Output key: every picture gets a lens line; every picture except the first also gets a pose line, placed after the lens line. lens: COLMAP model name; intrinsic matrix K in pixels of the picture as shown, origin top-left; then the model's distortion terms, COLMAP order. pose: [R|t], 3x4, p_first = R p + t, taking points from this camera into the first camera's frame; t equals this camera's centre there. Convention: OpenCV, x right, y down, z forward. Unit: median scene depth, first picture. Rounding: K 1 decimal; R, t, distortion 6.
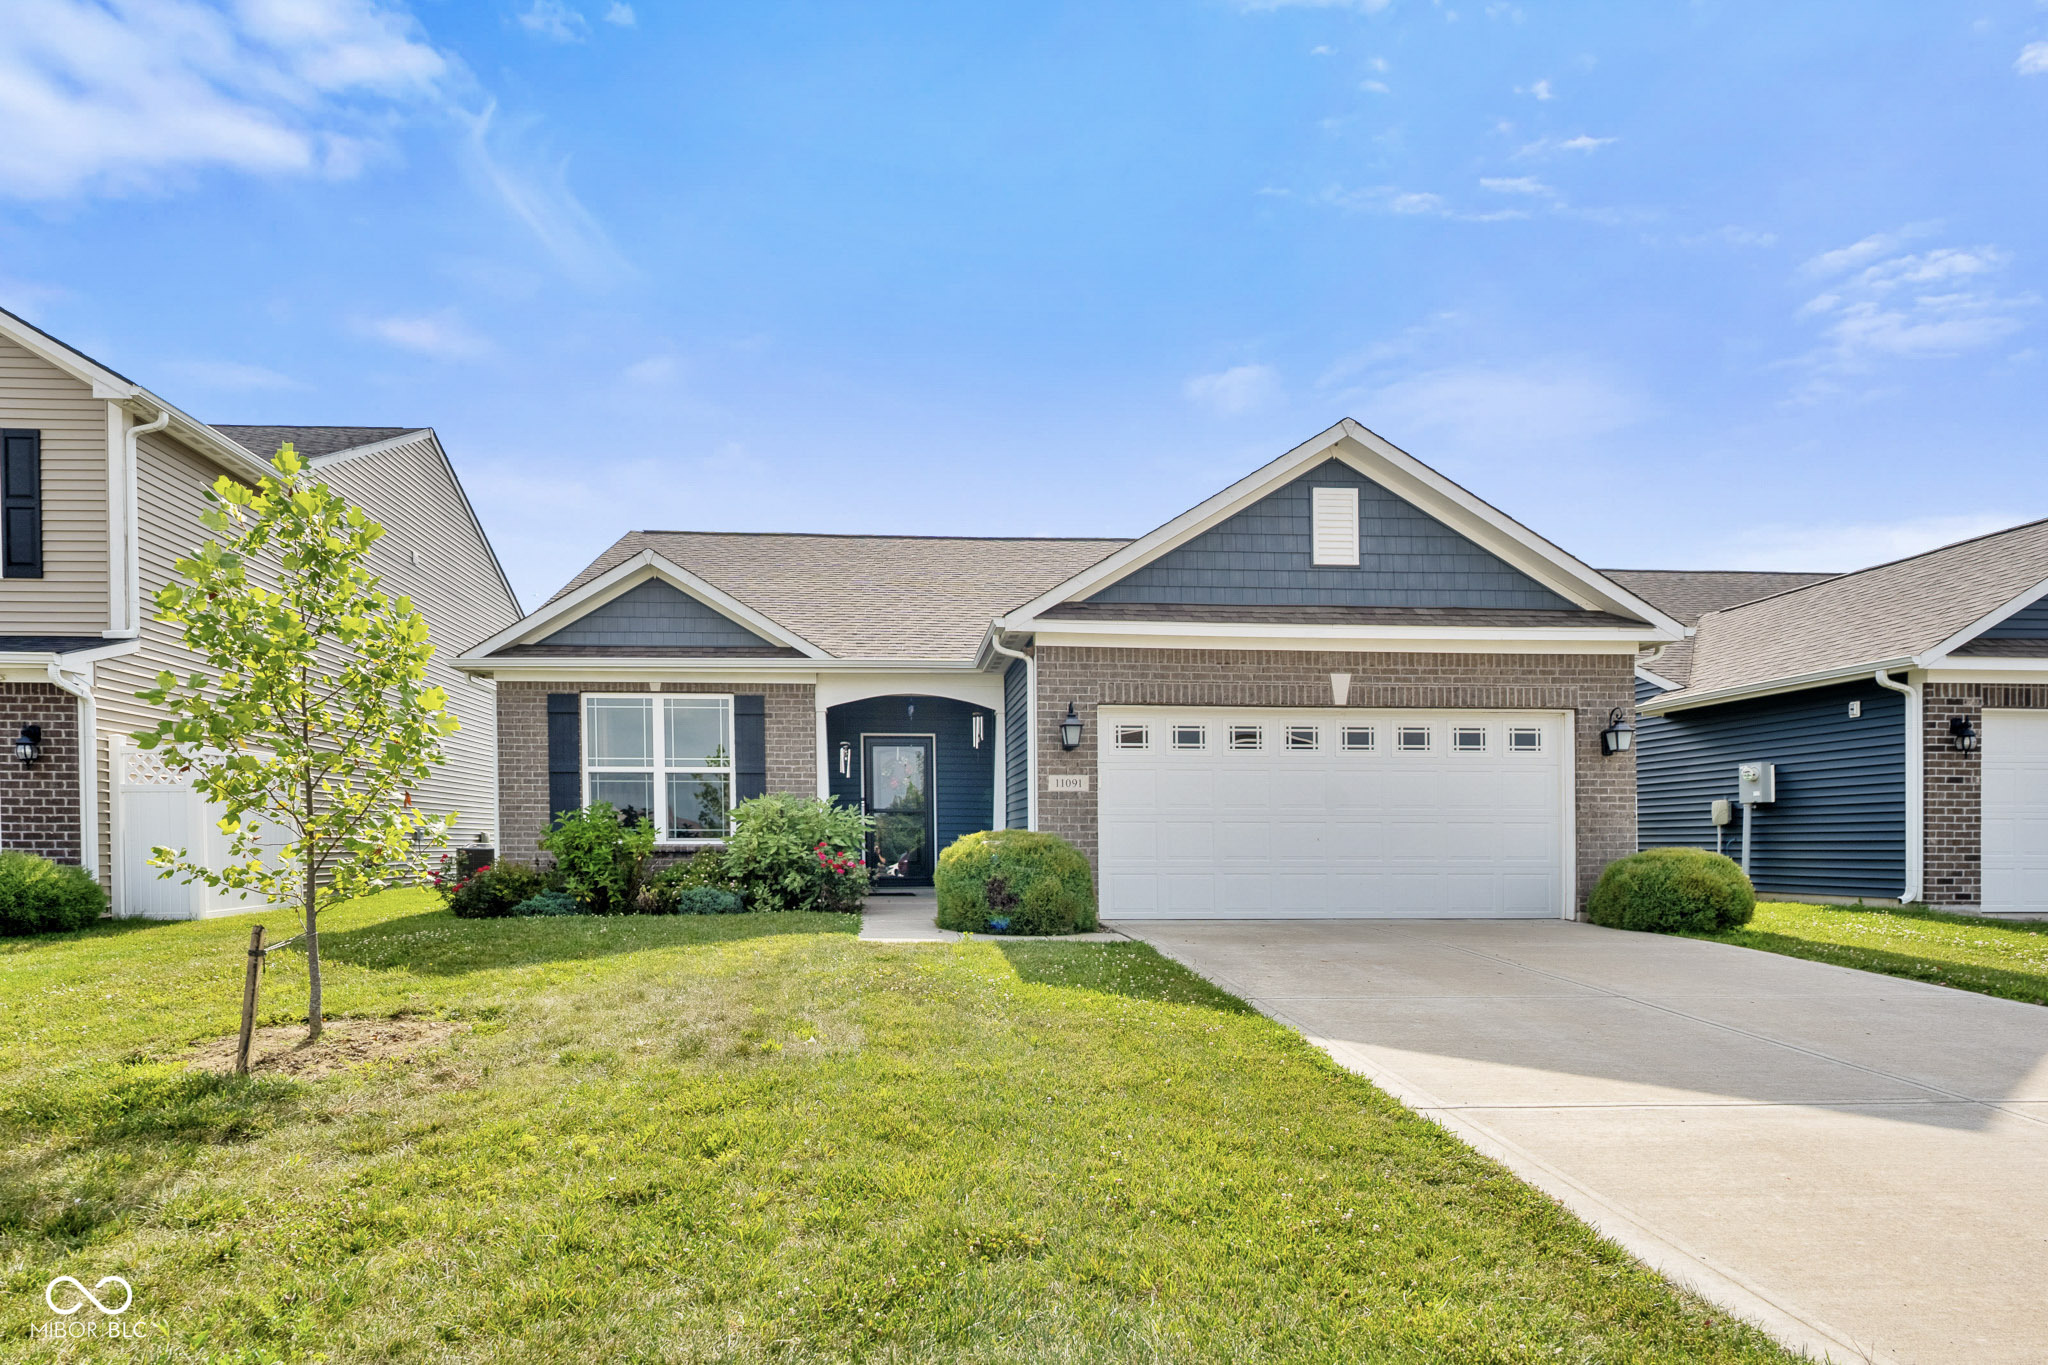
lens RADIAL K [[1017.3, 0, 1024.5], [0, 1017.3, 708.7], [0, 0, 1]] dist [-0.002897, -0.000292]
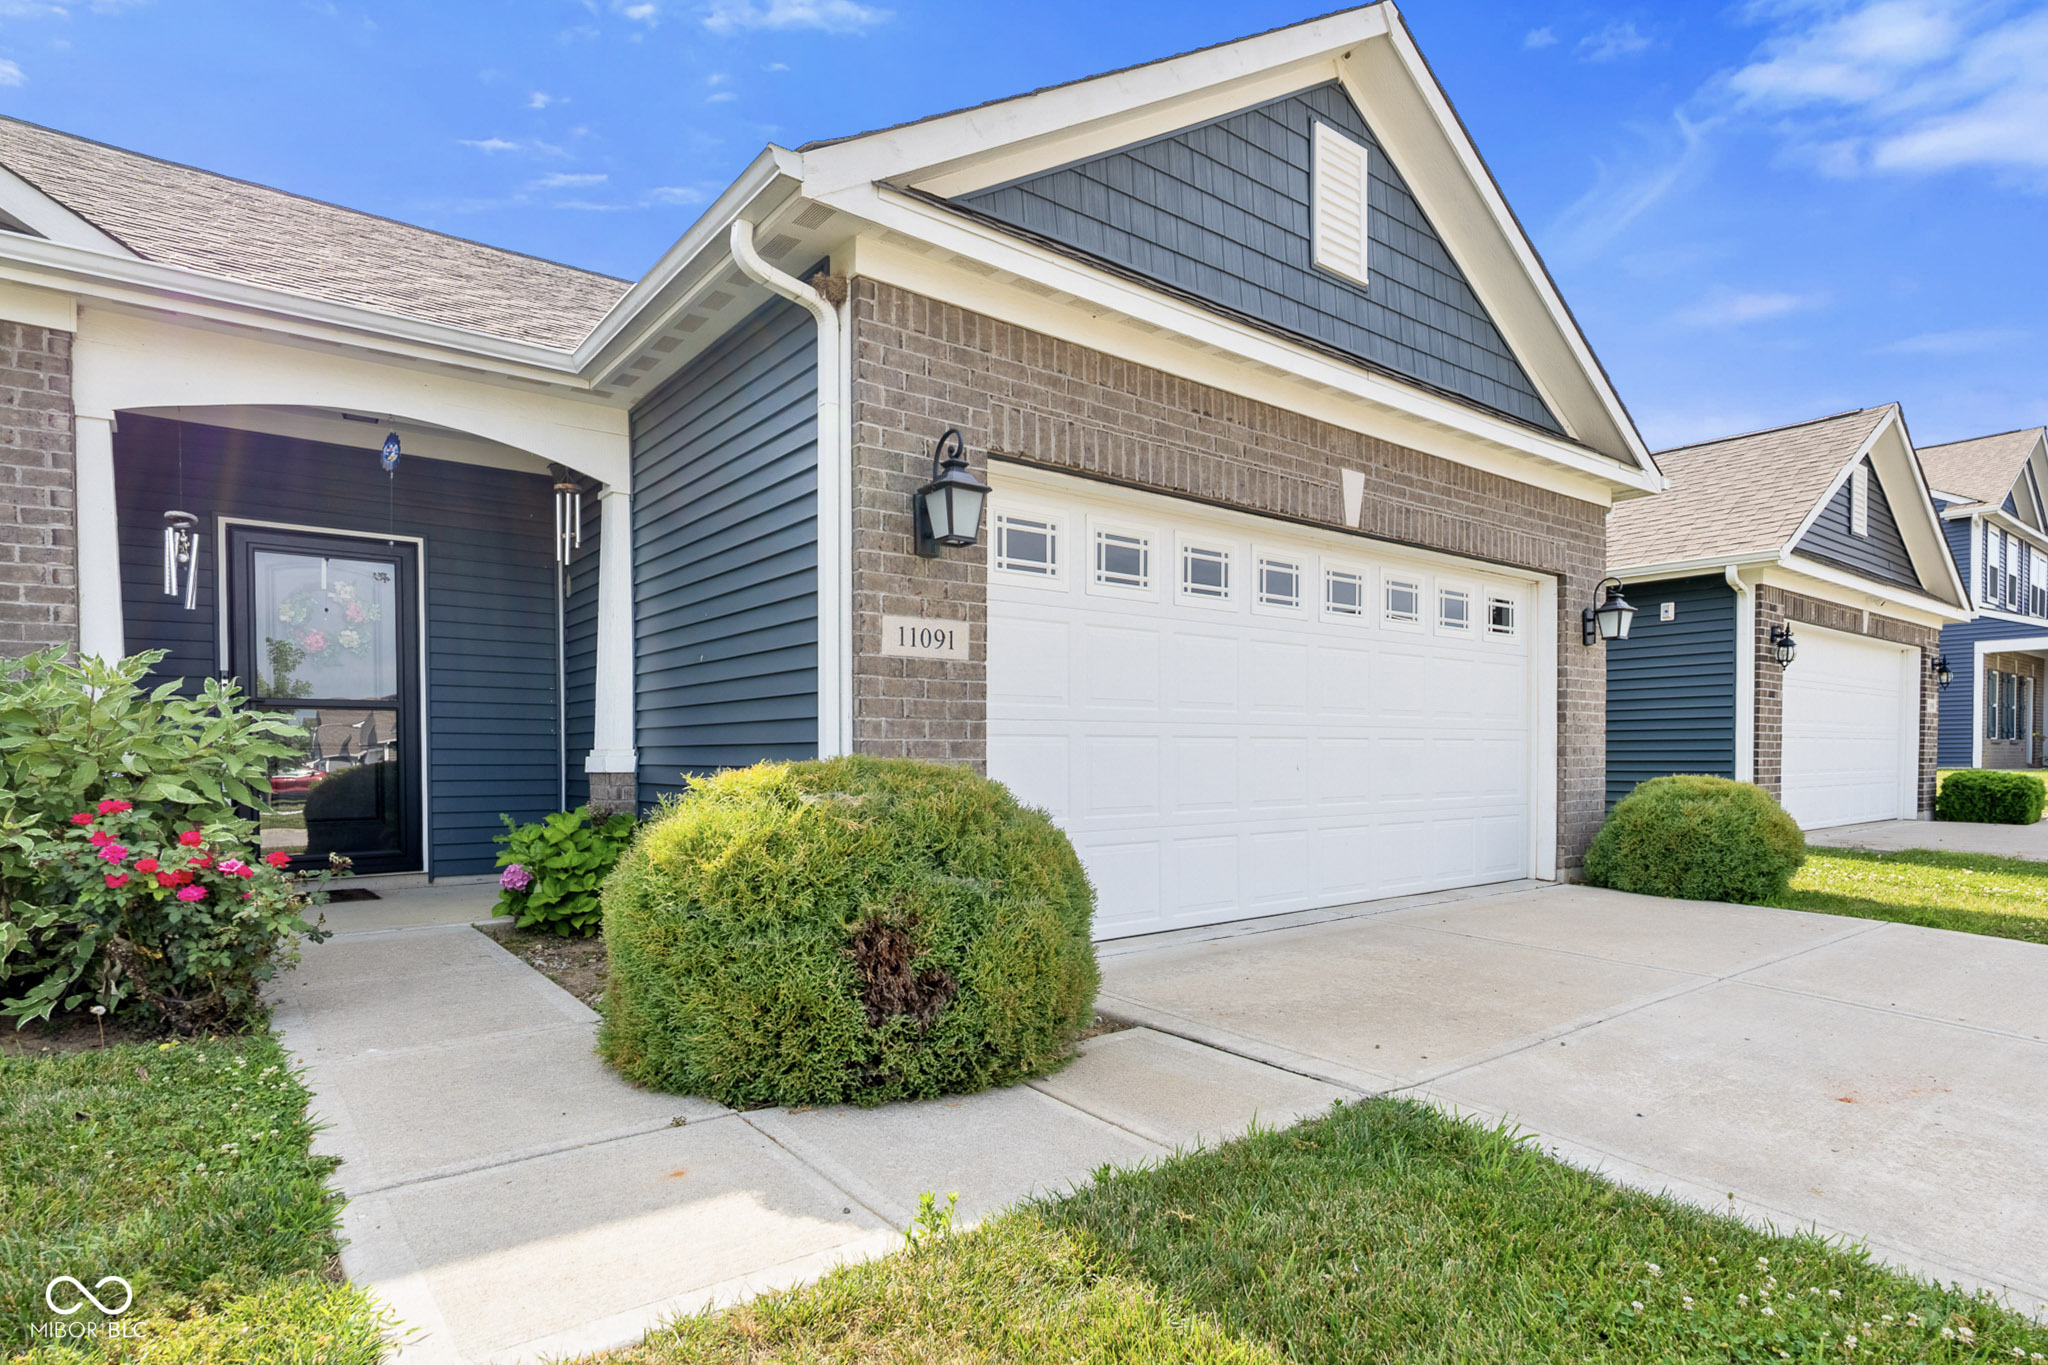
lens RADIAL K [[1017.3, 0, 1024.5], [0, 1017.3, 708.7], [0, 0, 1]] dist [-0.002897, -0.000292]
pose [[0.848278, 0.019396, 0.529196, -0.126735], [-0.066210, 0.995372, 0.069648, 0.066058], [-0.525396, -0.094119, 0.845636, 0.600206]]
